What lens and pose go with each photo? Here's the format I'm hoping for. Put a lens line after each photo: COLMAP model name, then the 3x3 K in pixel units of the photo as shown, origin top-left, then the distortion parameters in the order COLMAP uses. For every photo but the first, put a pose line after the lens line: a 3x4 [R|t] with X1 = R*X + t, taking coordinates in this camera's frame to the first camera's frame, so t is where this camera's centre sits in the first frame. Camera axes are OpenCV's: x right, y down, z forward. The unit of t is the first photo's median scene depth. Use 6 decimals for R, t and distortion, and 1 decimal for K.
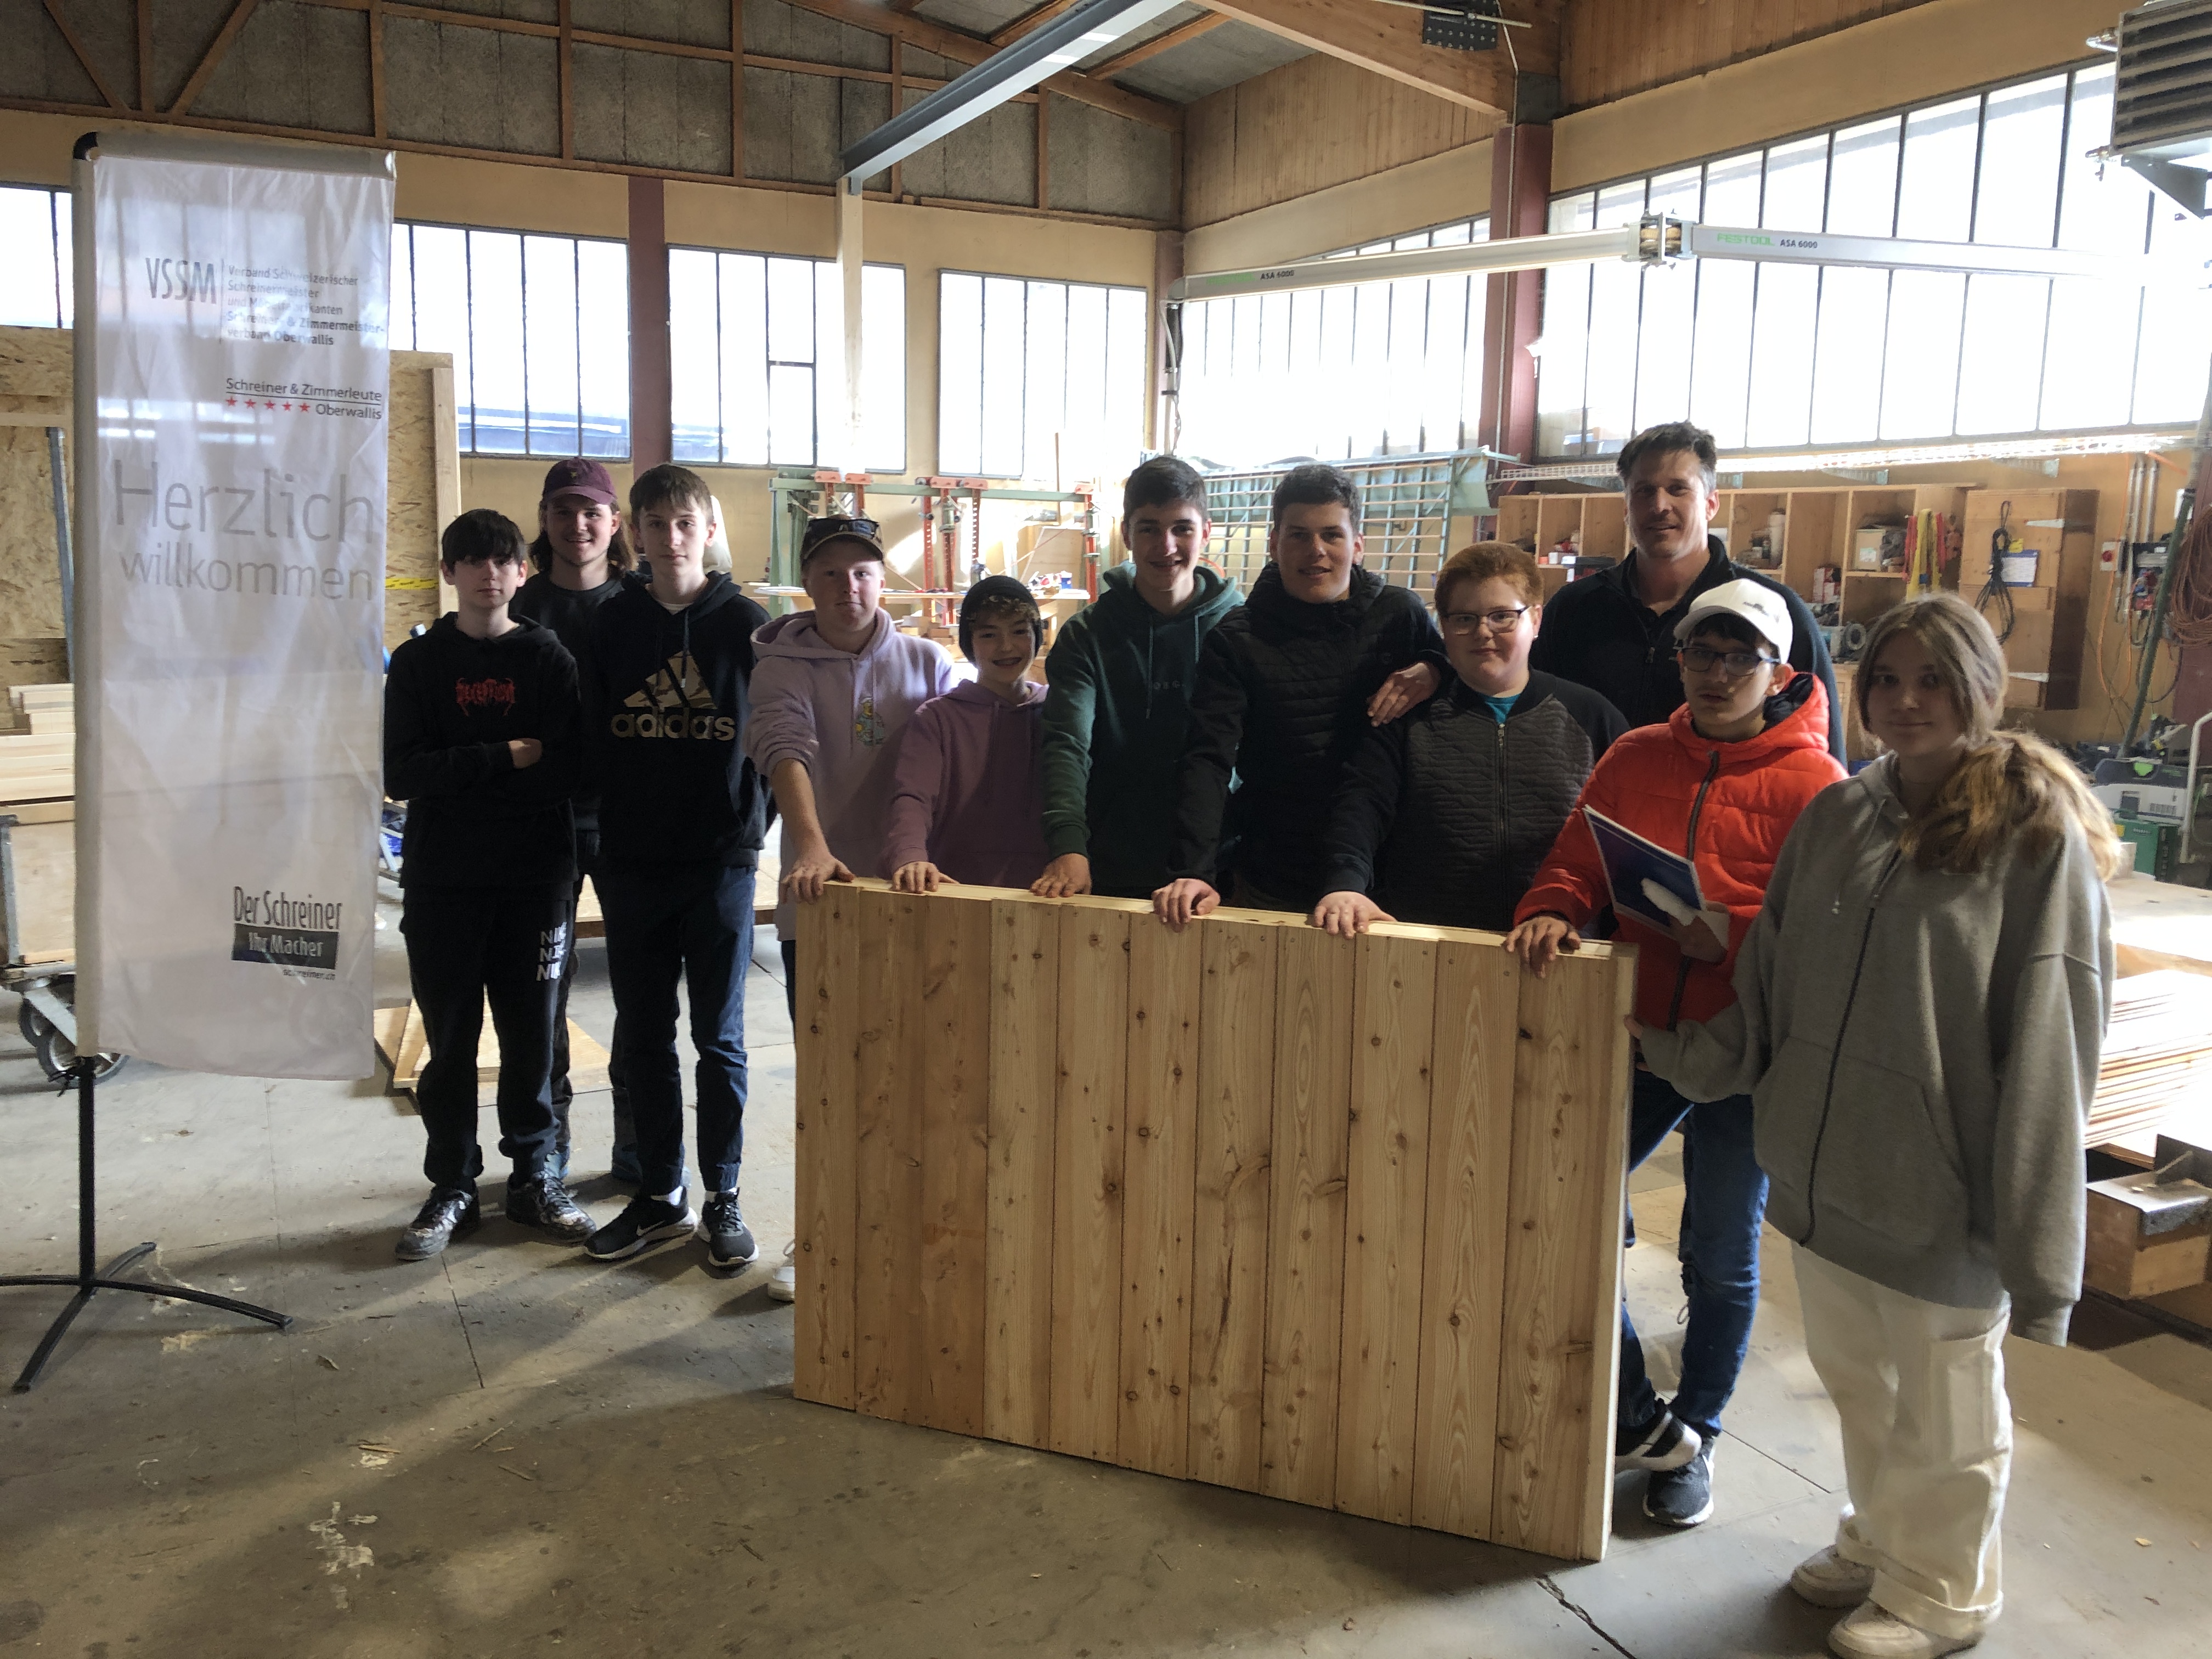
lens RADIAL K [[1809.8, 0, 1127.9], [0, 1809.8, 803.2], [0, 0, 1]] dist [0.027718, -0.009343]
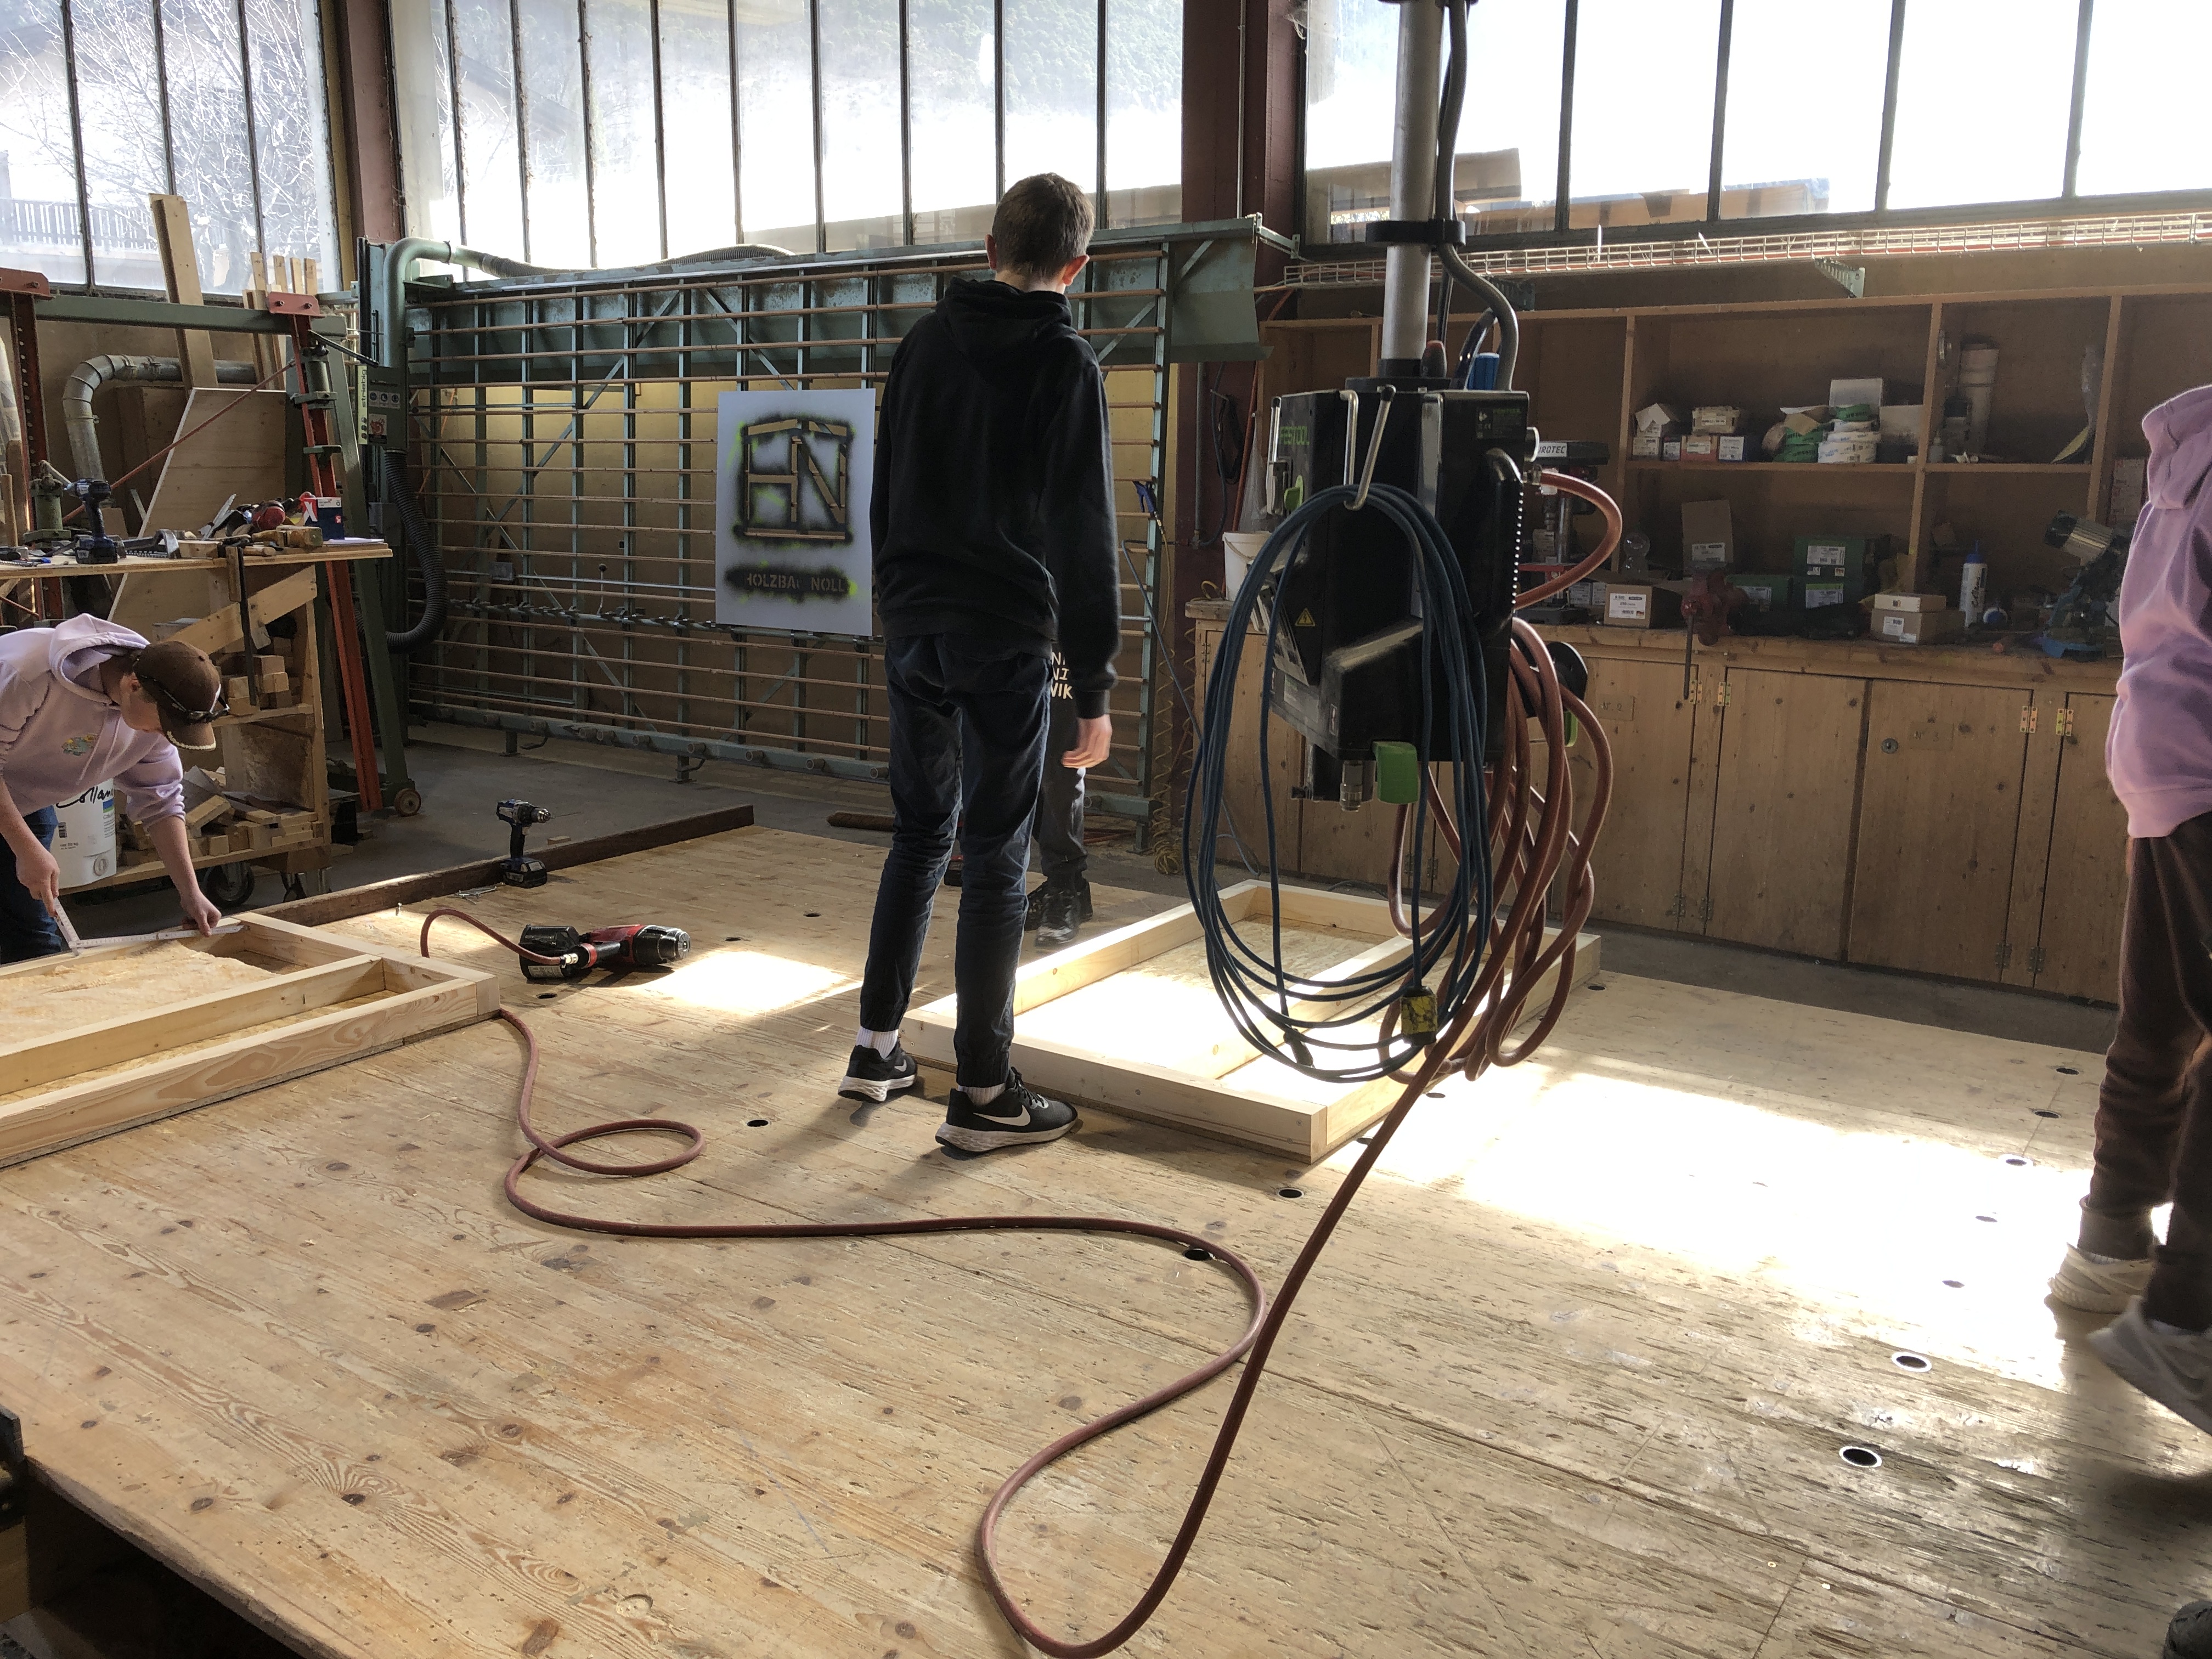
lens RADIAL K [[1821.2, 0, 1170.5], [0, 1821.2, 823.6], [0, 0, 1]] dist [0.078704, -0.118600]
pose [[0.871858, -0.128464, 0.472610, -0.251266], [0.087745, 0.990345, 0.107324, -0.296135], [-0.481834, -0.052102, 0.874712, 1.884238]]
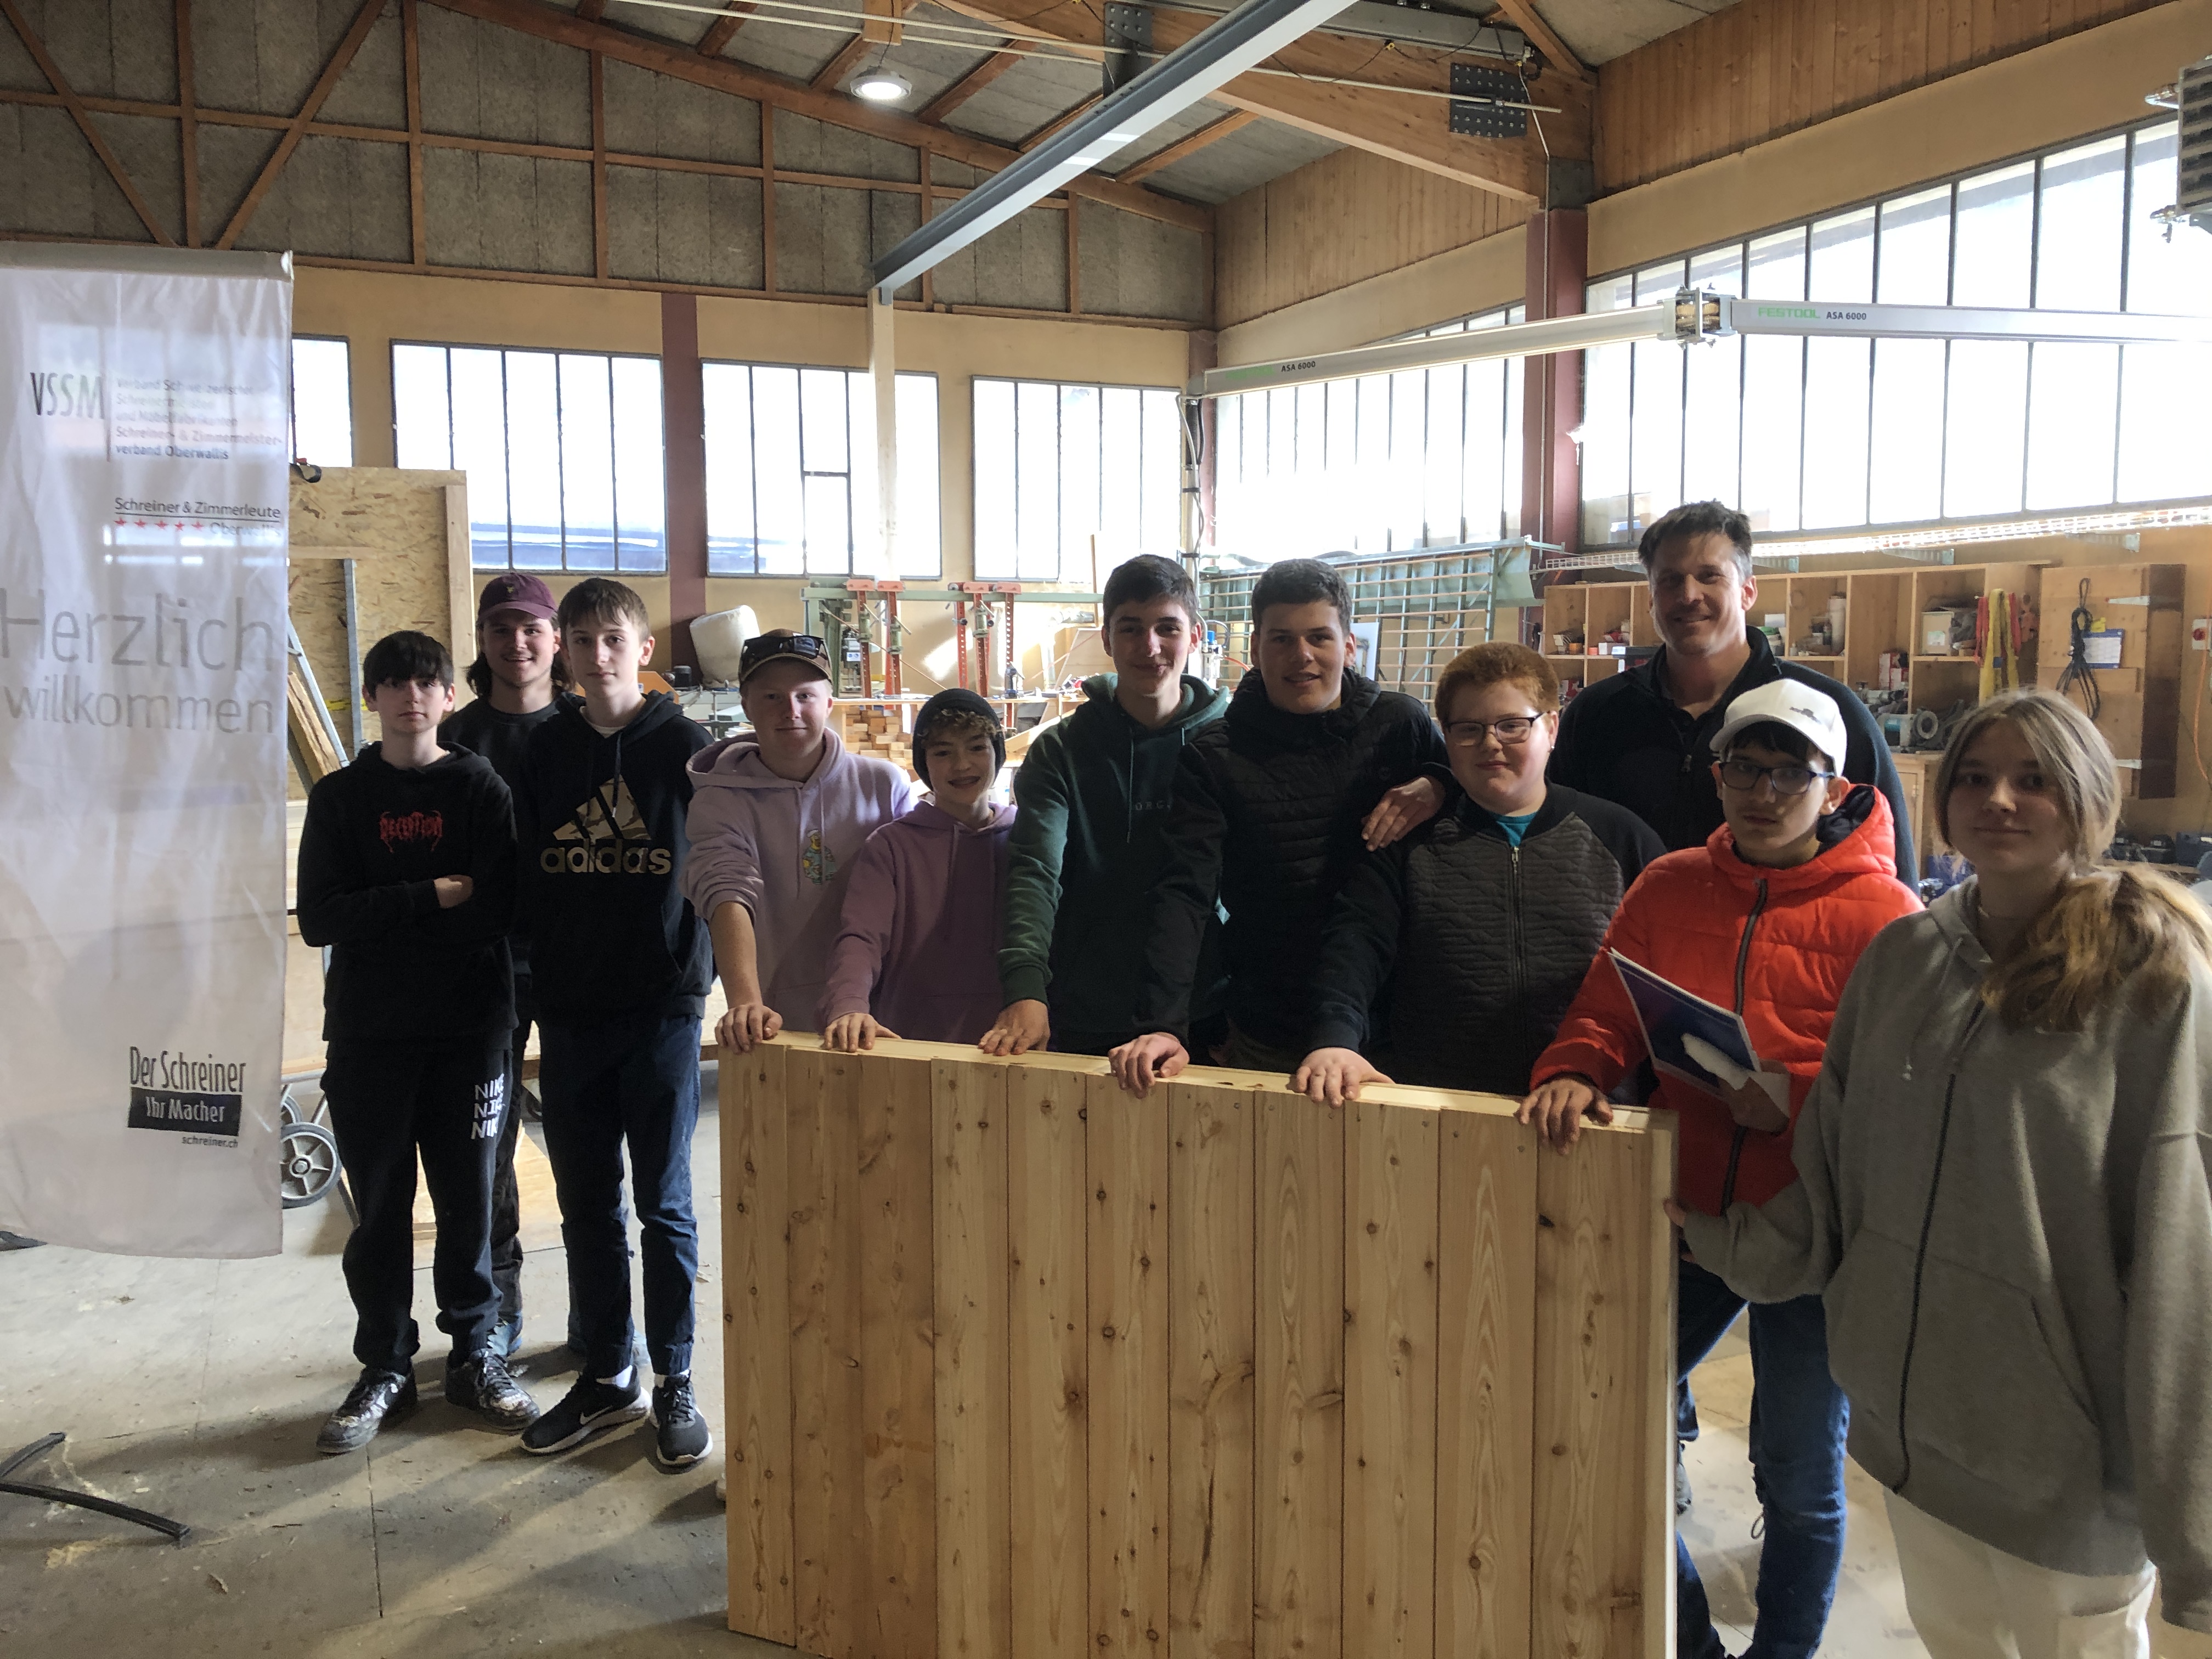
lens RADIAL K [[1812.0, 0, 1096.6], [0, 1812.0, 800.9], [0, 0, 1]] dist [0.037973, -0.038755]
pose [[0.998619, -0.019970, -0.048587, 0.036348], [0.017241, 0.998285, -0.055947, -0.016007], [0.049621, 0.055032, 0.997251, 0.088883]]
